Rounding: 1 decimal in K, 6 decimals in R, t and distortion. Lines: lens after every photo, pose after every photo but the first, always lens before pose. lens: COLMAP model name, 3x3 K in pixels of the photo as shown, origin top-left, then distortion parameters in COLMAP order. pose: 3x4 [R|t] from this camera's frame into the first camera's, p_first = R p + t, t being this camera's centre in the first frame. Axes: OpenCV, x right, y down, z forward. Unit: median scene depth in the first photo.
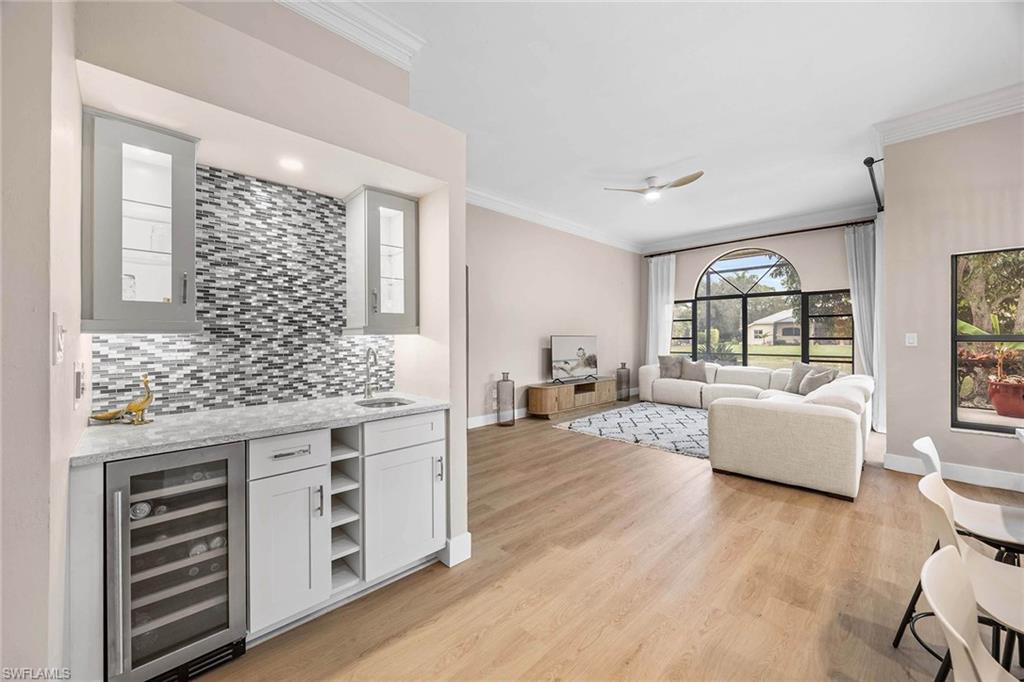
lens RADIAL K [[389.1, 0, 510.2], [0, 389.1, 336.1], [0, 0, 1]] dist [-0.002393, -0.000830]
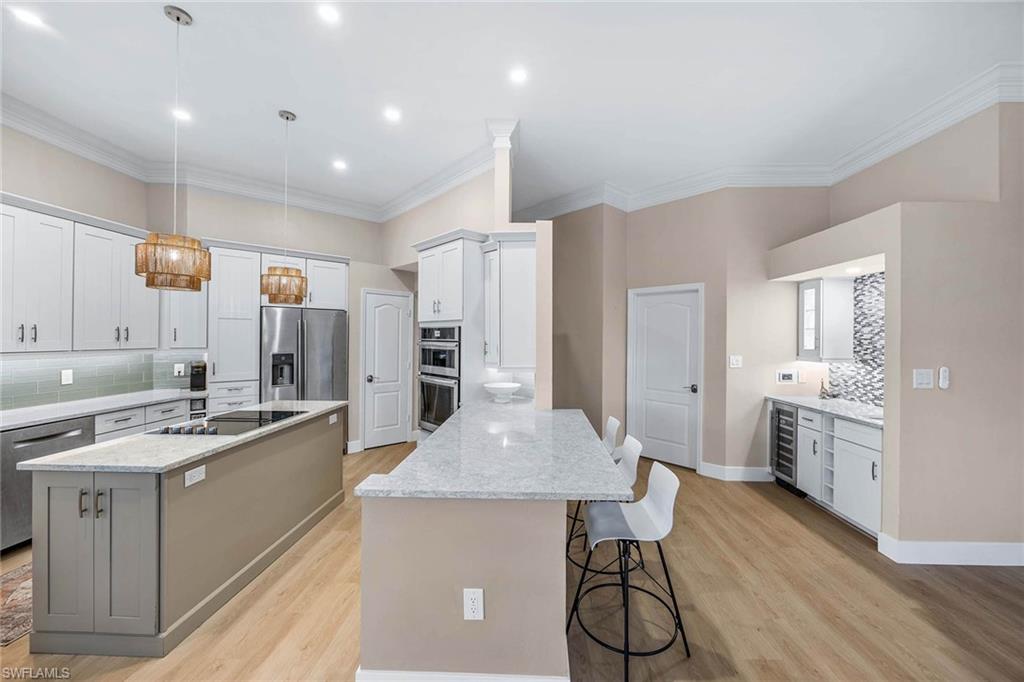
lens RADIAL K [[389.1, 0, 514.9], [0, 389.1, 339.2], [0, 0, 1]] dist [-0.002393, -0.000830]
pose [[-0.726747, 0.002720, -0.686900, 0.610244], [0.001614, 0.999996, 0.002253, -0.044807], [0.686903, 0.000529, -0.726749, 0.417342]]
